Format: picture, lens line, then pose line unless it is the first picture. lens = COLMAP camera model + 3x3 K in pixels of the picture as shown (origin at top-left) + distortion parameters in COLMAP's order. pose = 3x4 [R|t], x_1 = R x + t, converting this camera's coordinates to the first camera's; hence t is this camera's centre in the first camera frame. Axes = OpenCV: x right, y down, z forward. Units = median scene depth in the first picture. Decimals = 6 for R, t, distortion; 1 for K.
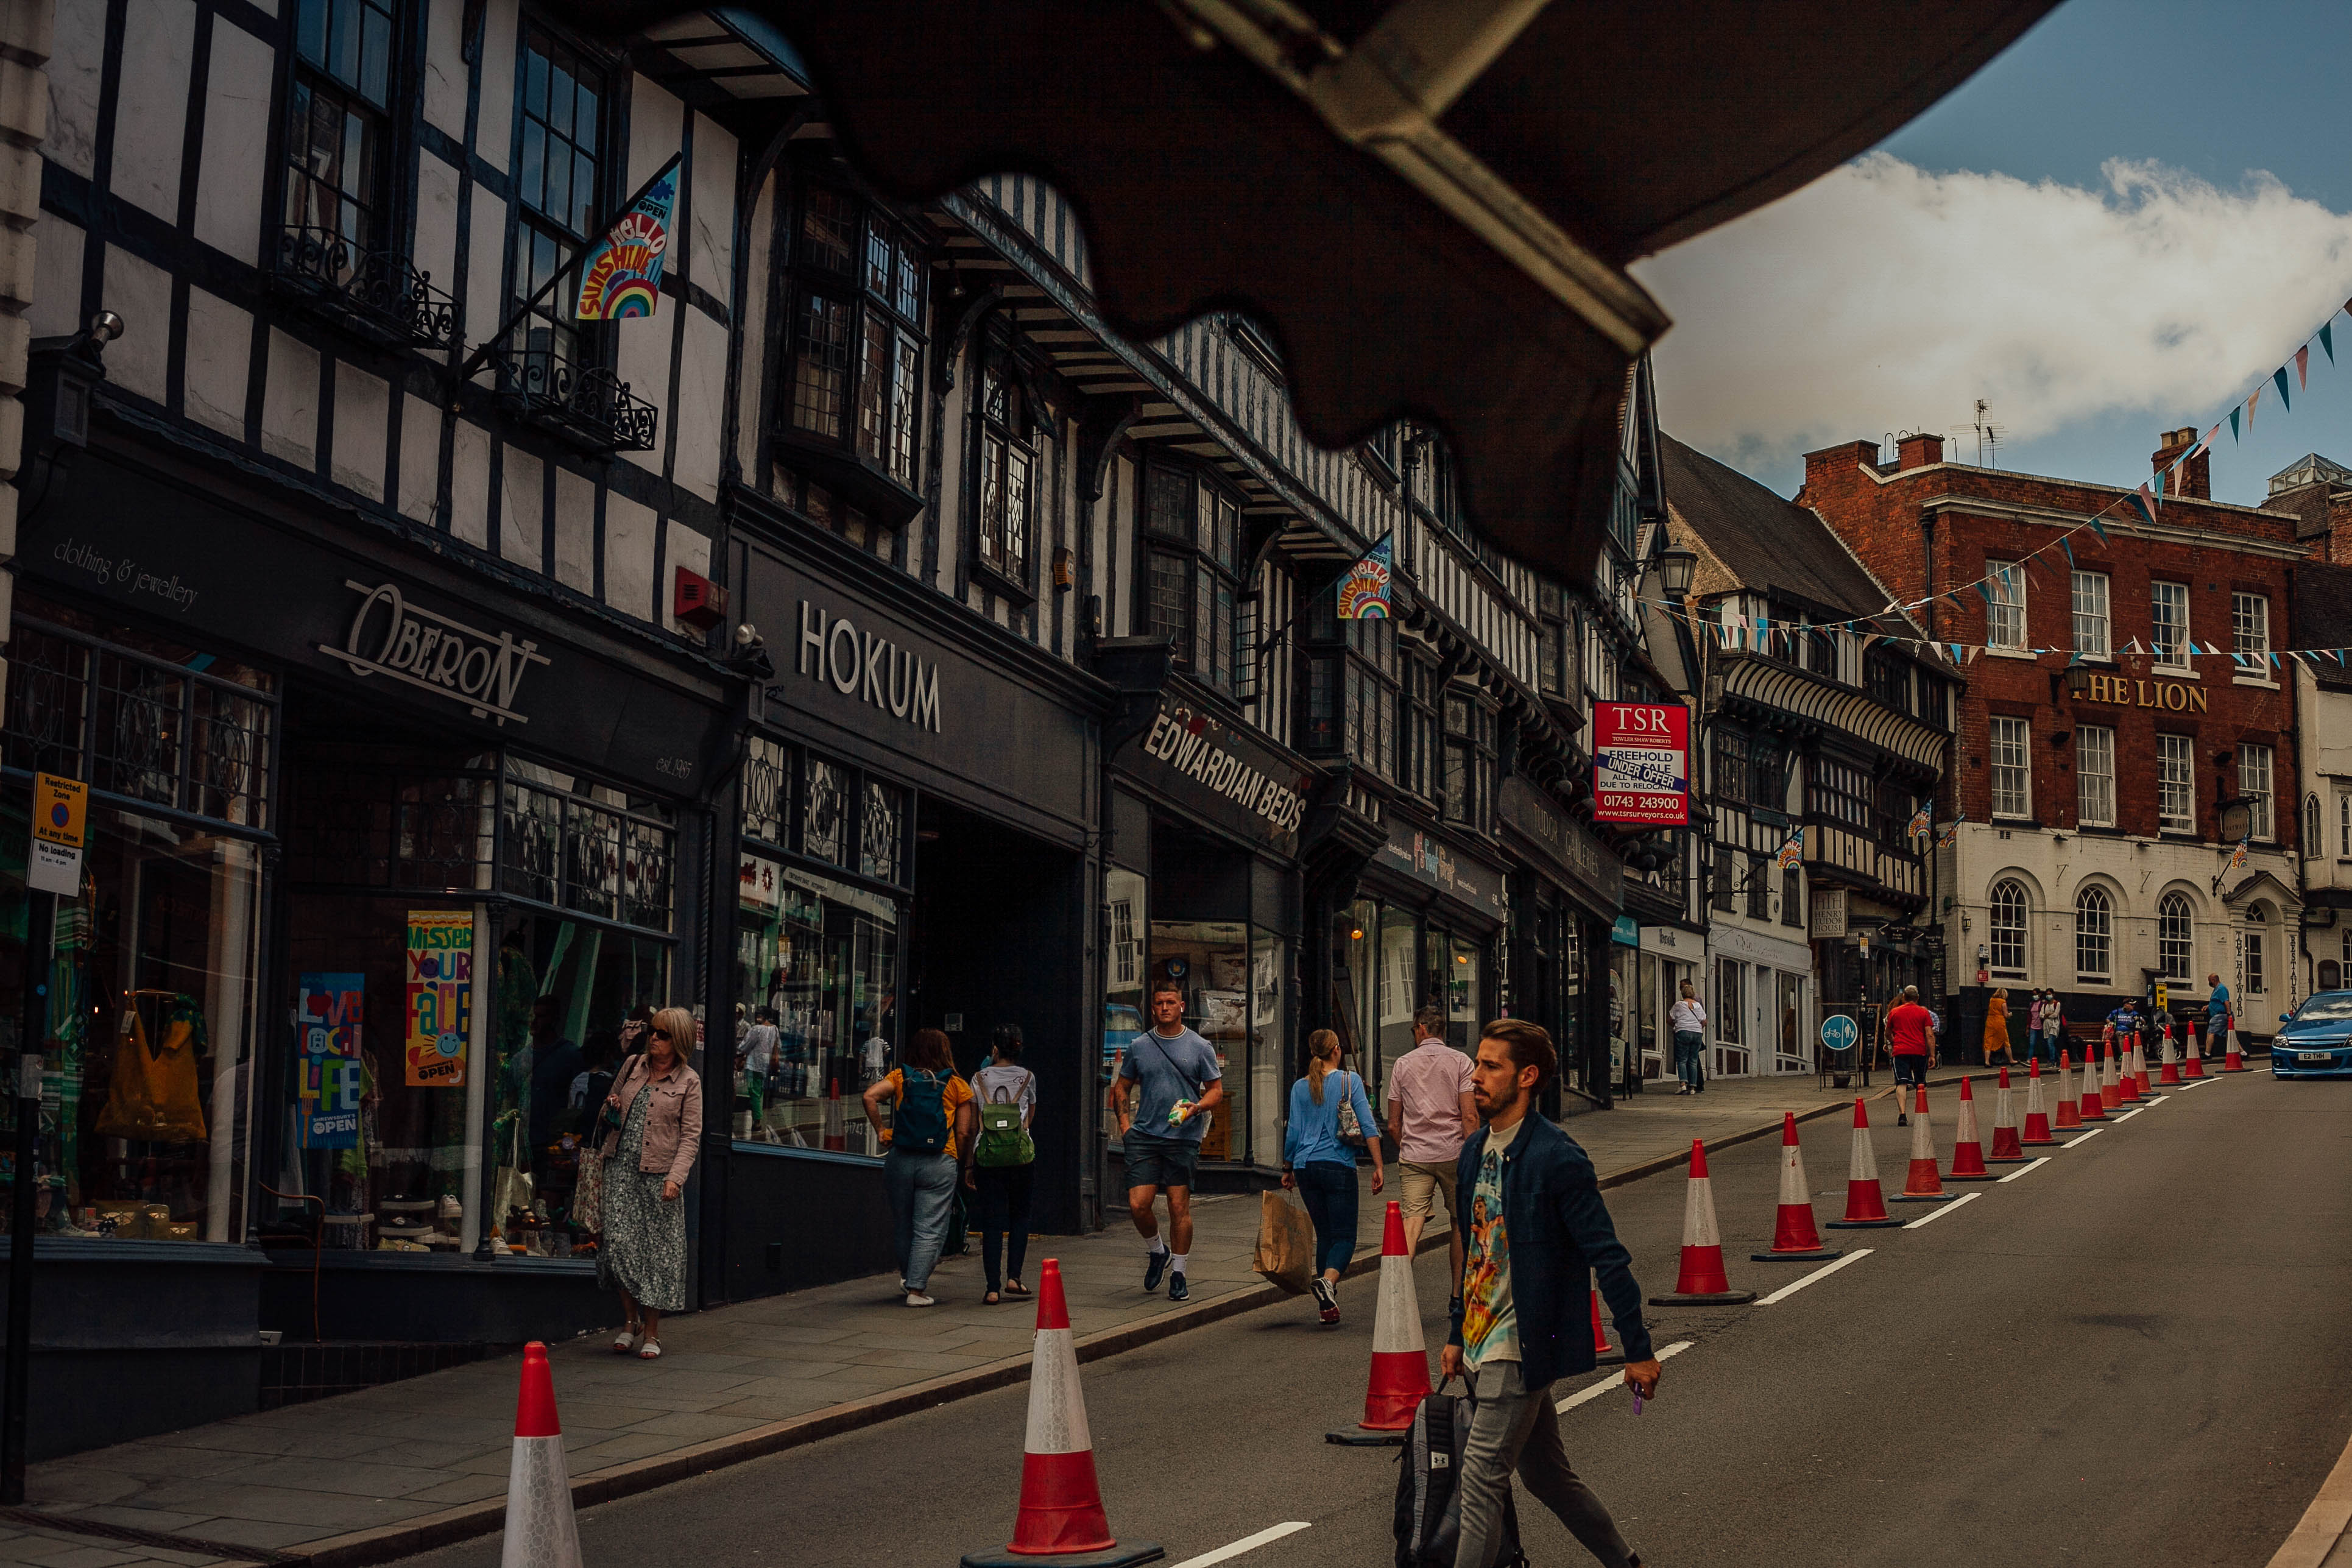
lens RADIAL K [[3354.5, 0, 1180.7], [0, 3354.5, 780.5], [0, 0, 1]] dist [-0.092615, 0.000000]
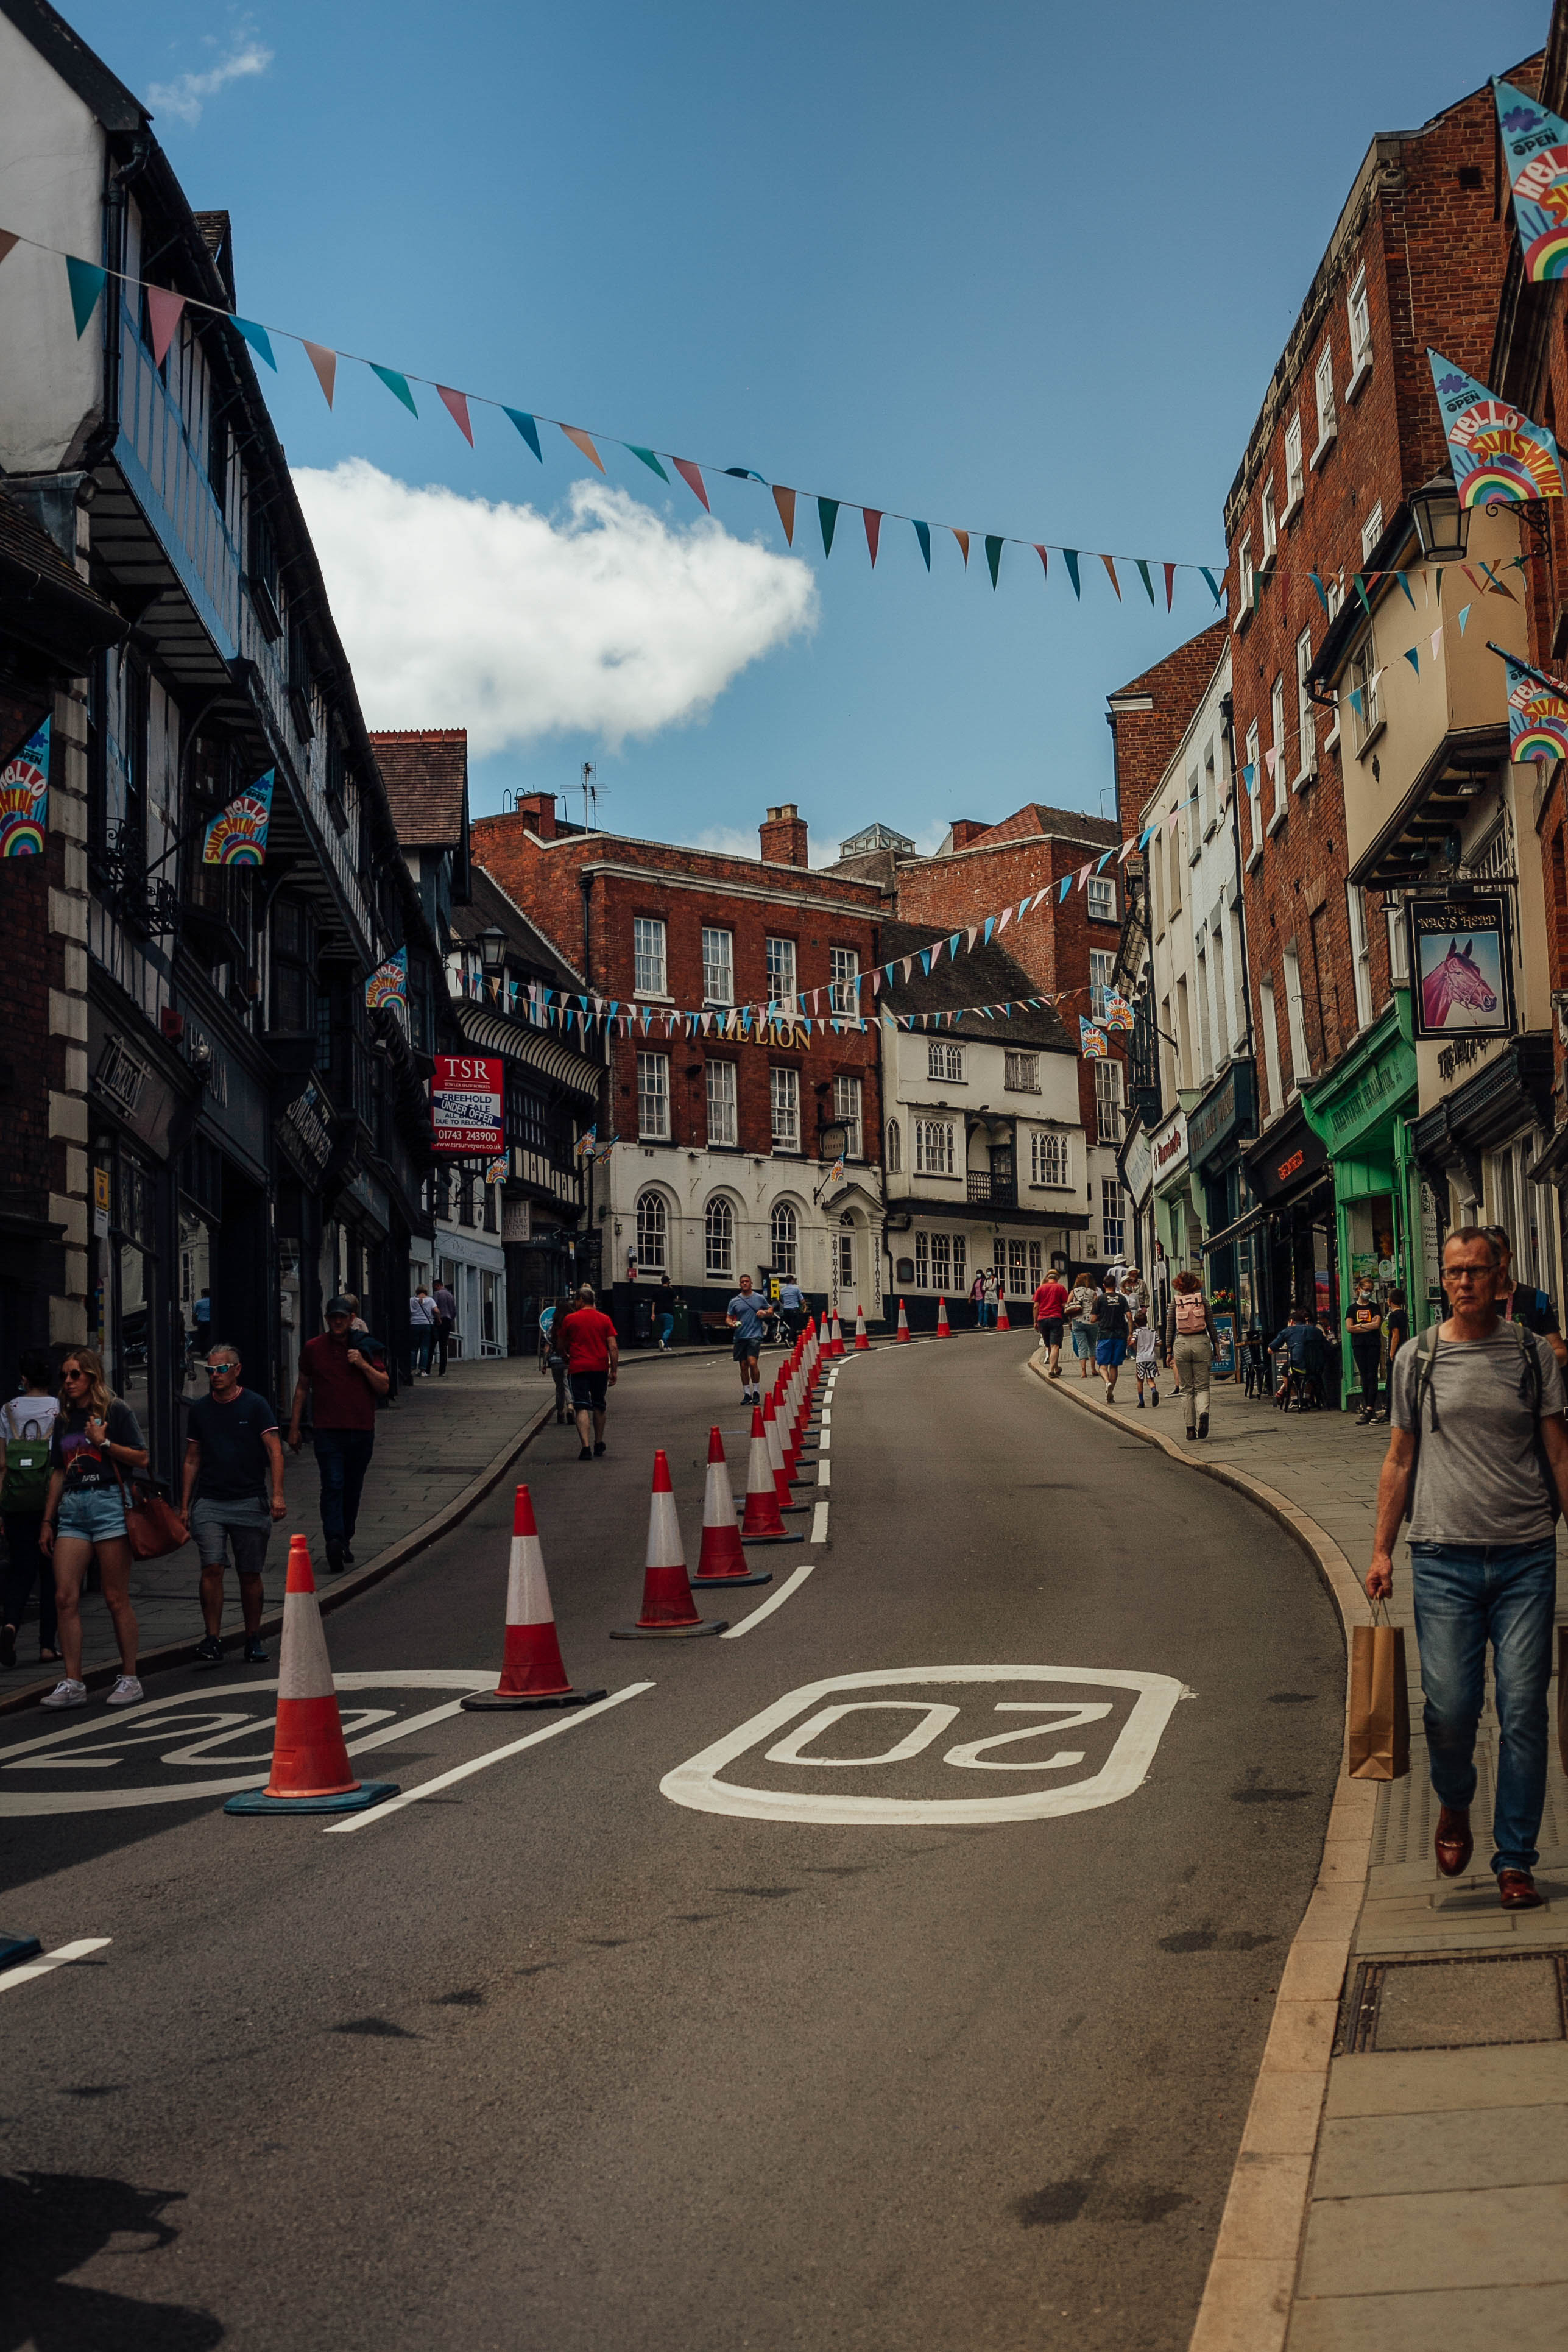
lens RADIAL K [[3354.5, 0, 782.3], [0, 3354.5, 1177.9], [0, 0, 1]] dist [-0.092615, 0.000000]
pose [[0.943504, -0.001173, 0.331358, -0.097987], [-0.008545, 0.999575, 0.027869, -0.008078], [-0.331250, -0.029126, 0.943093, -0.126200]]
